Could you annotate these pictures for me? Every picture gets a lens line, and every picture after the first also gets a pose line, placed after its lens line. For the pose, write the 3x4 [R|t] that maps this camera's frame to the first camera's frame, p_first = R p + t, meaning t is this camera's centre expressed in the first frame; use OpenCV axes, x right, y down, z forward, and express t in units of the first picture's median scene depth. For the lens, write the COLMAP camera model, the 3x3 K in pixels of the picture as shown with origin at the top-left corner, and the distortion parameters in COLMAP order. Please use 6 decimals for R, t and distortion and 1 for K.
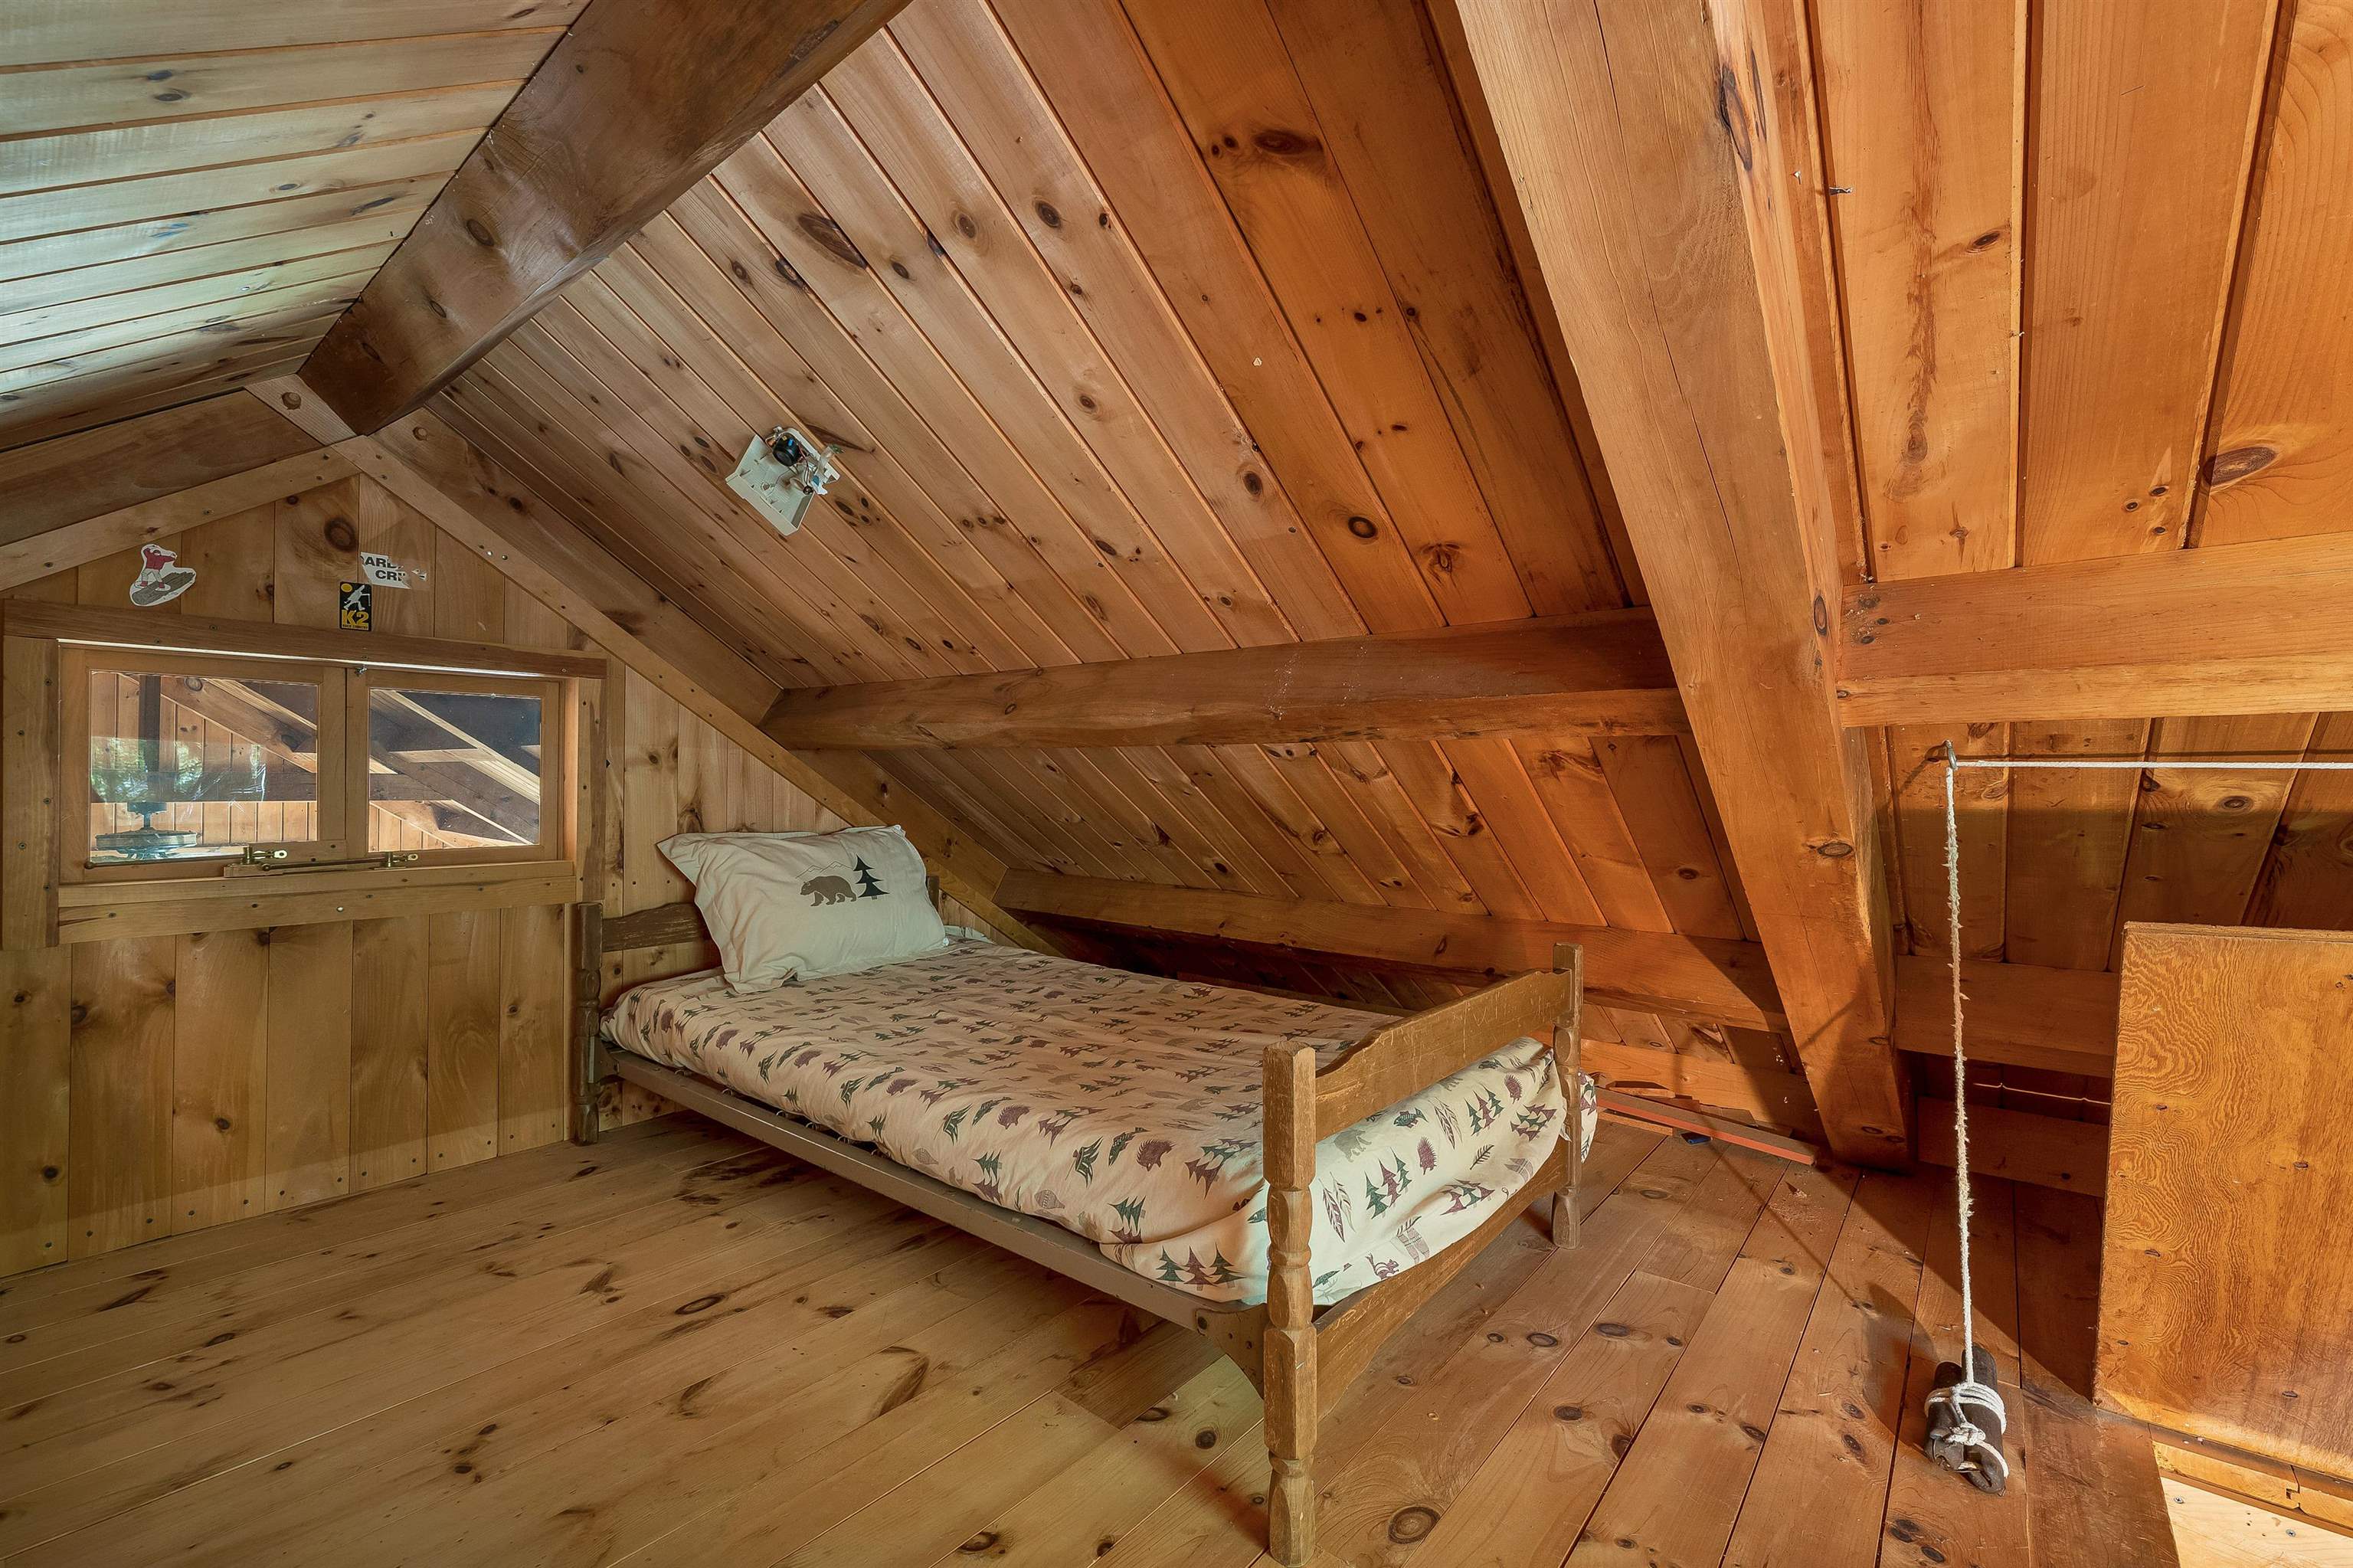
lens RADIAL K [[974.0, 0, 1181.2], [0, 974.0, 784.2], [0, 0, 1]] dist [0.003802, 0.000192]
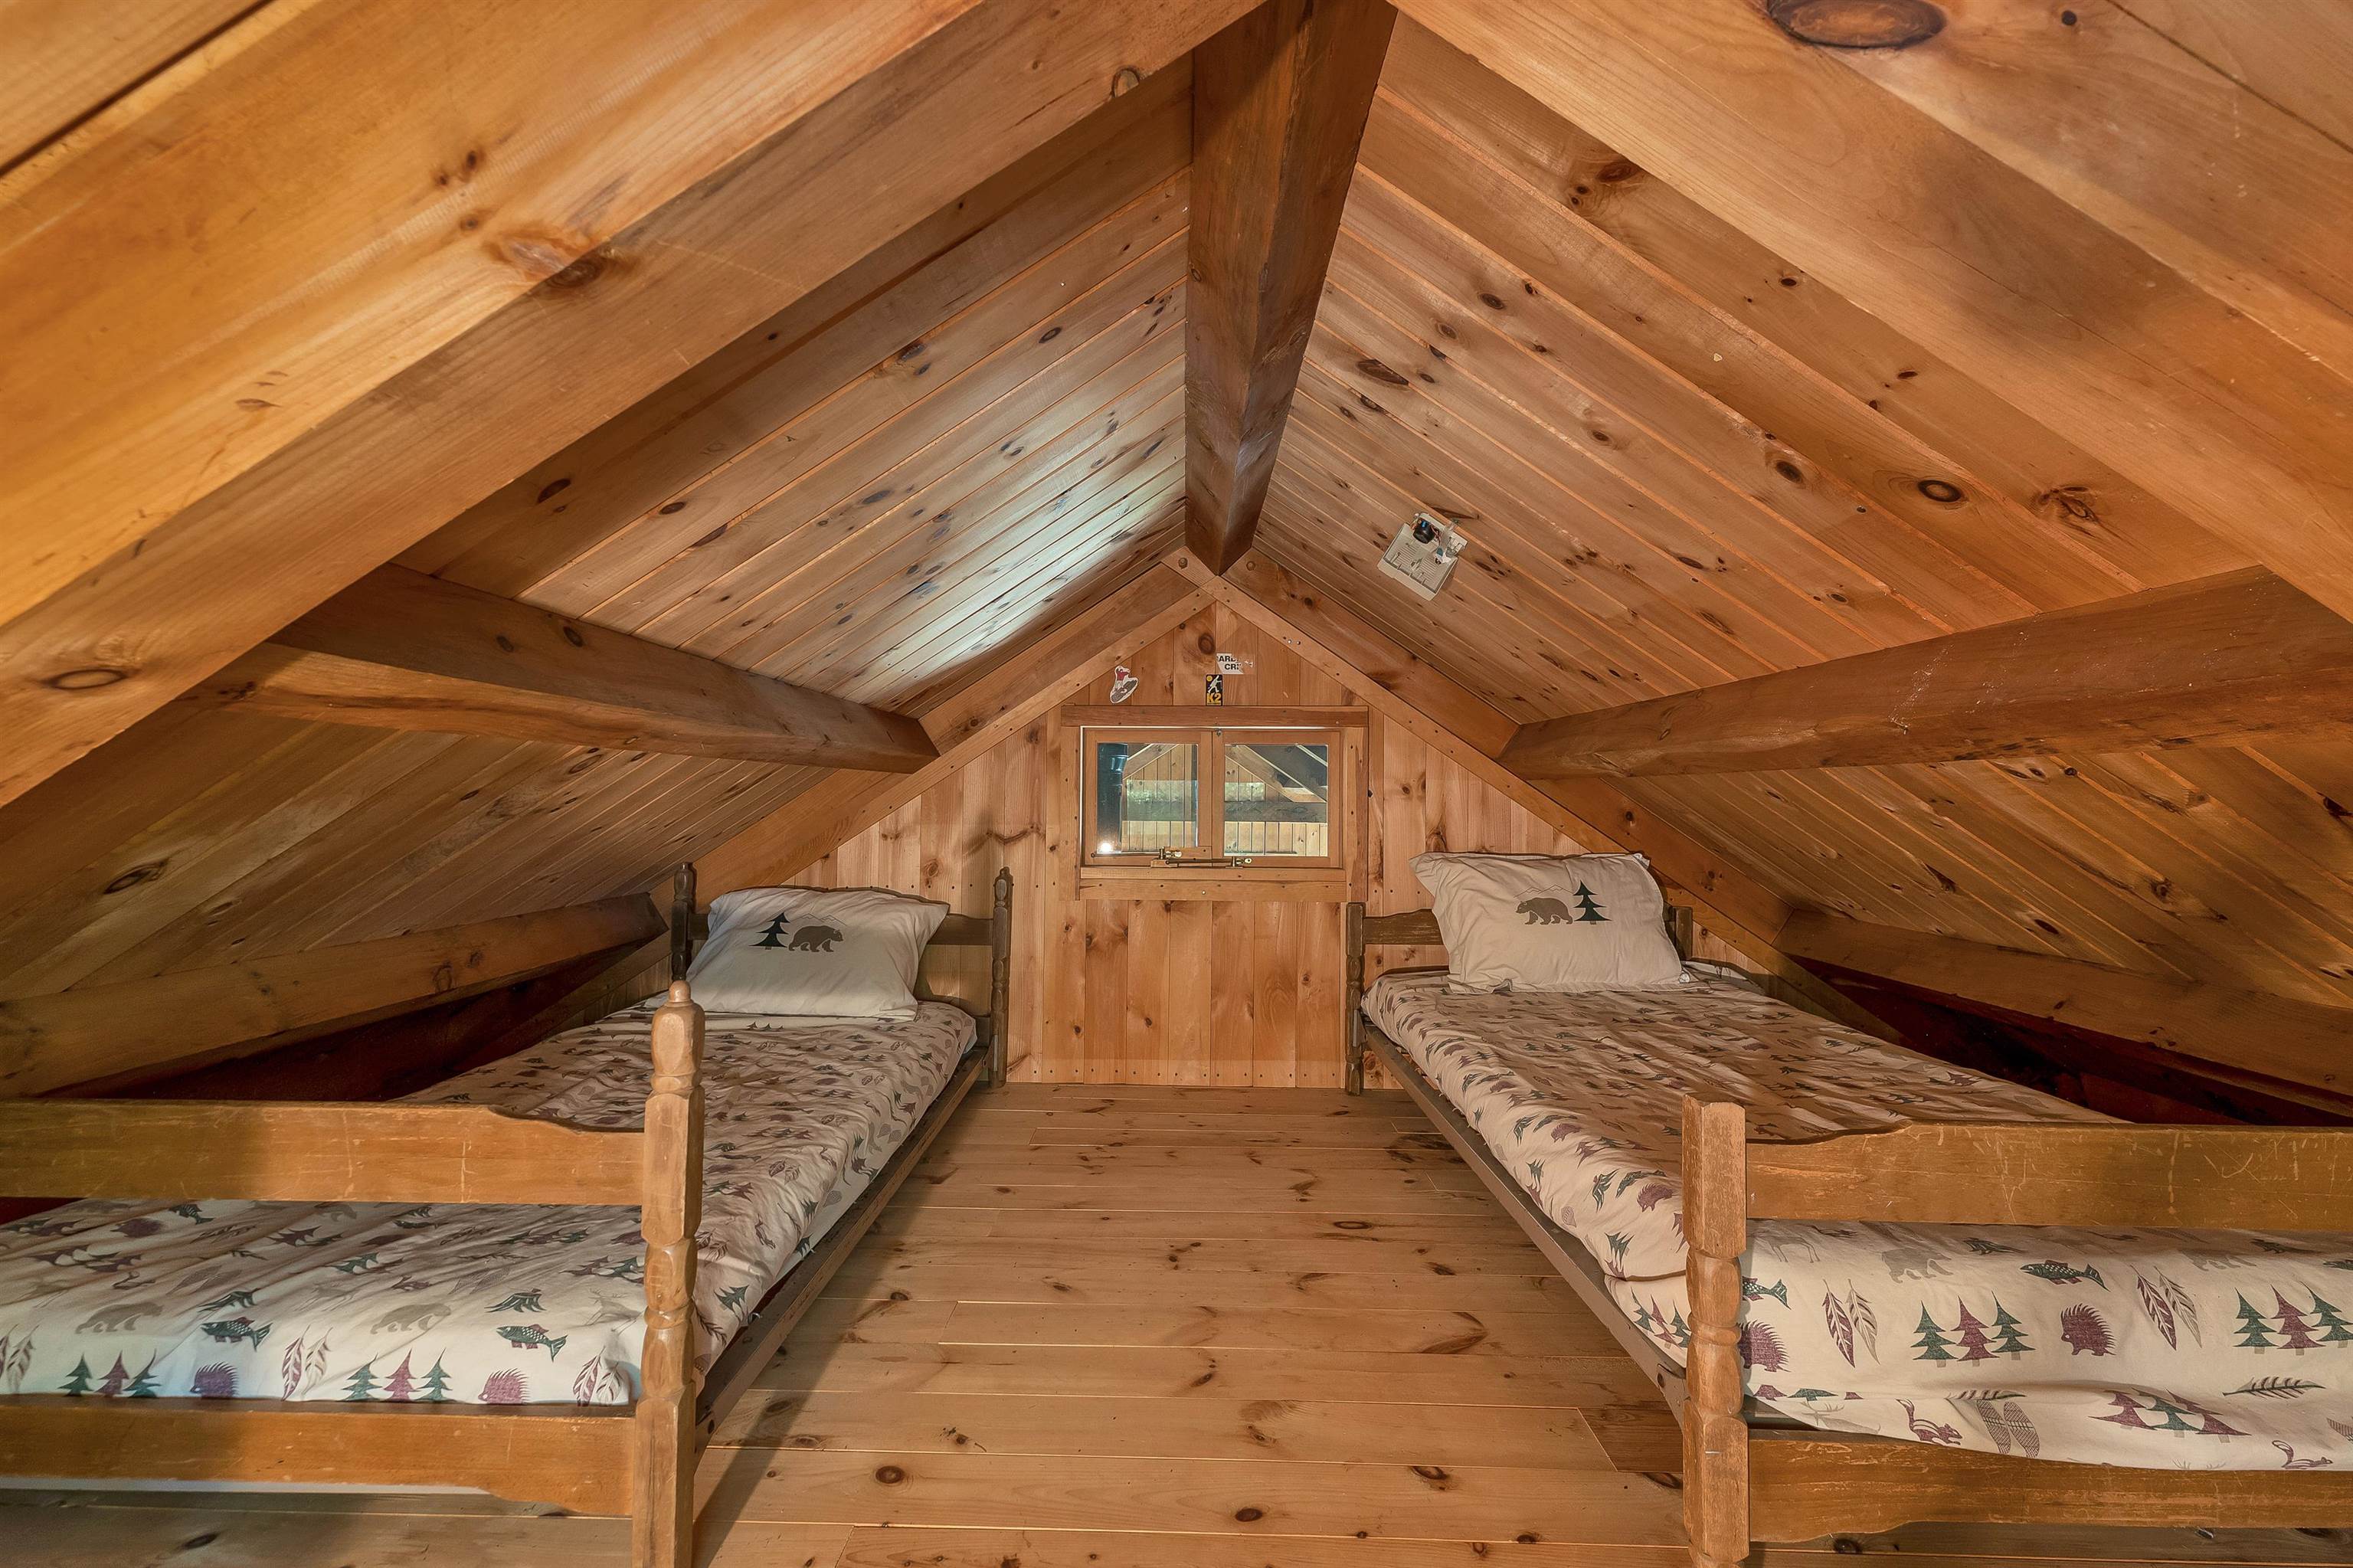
lens RADIAL K [[974.0, 0, 1185.1], [0, 974.0, 780.1], [0, 0, 1]] dist [0.003802, 0.000192]
pose [[0.642572, -0.018833, -0.765993, 0.273365], [-0.007570, 0.999493, -0.030925, 0.001748], [0.766188, 0.025670, 0.642104, 0.013505]]
